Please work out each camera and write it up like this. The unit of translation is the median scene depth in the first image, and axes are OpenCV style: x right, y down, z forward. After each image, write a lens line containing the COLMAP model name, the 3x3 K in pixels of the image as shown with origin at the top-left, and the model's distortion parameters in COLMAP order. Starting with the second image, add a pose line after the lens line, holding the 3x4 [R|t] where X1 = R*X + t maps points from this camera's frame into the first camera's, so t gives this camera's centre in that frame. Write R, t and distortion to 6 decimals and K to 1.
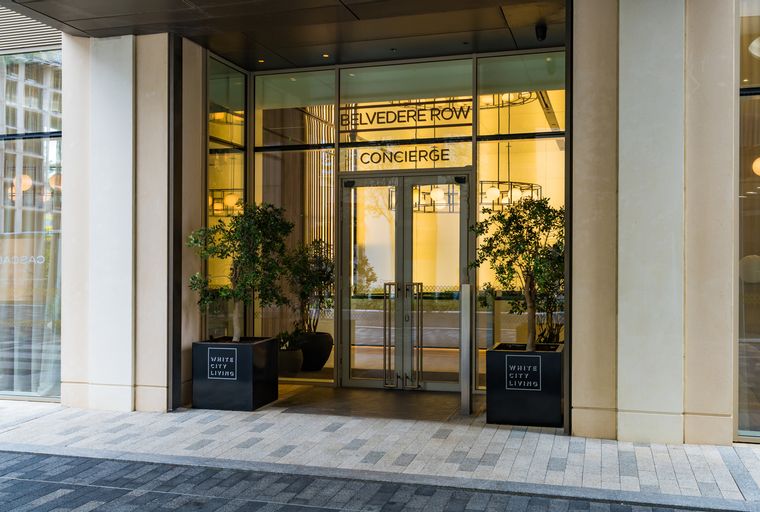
lens RADIAL K [[761.6, 0, 380.0], [0, 761.6, 256.0], [0, 0, 1]] dist [0.002176, -0.006975]
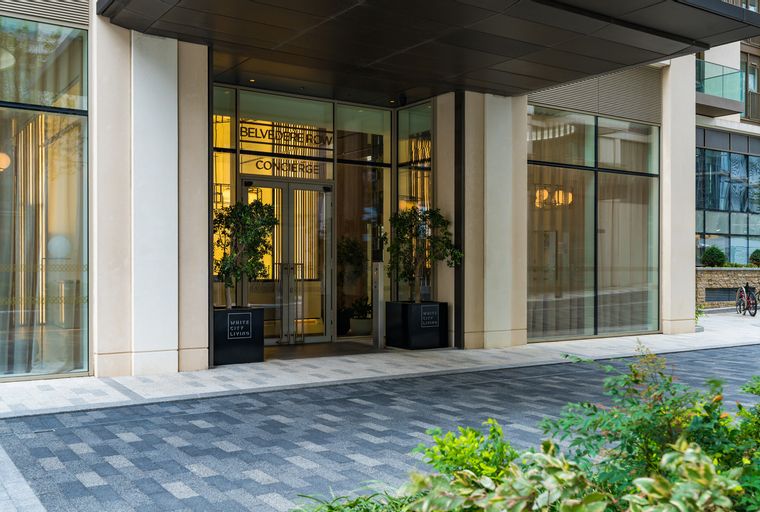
lens RADIAL K [[761.6, 0, 380.0], [0, 761.6, 256.0], [0, 0, 1]] dist [0.002176, -0.006975]
pose [[0.635131, 0.016119, 0.772237, -1.002435], [-0.012056, 0.999867, -0.010955, 0.039897], [-0.772311, -0.002352, 0.635241, 0.049333]]
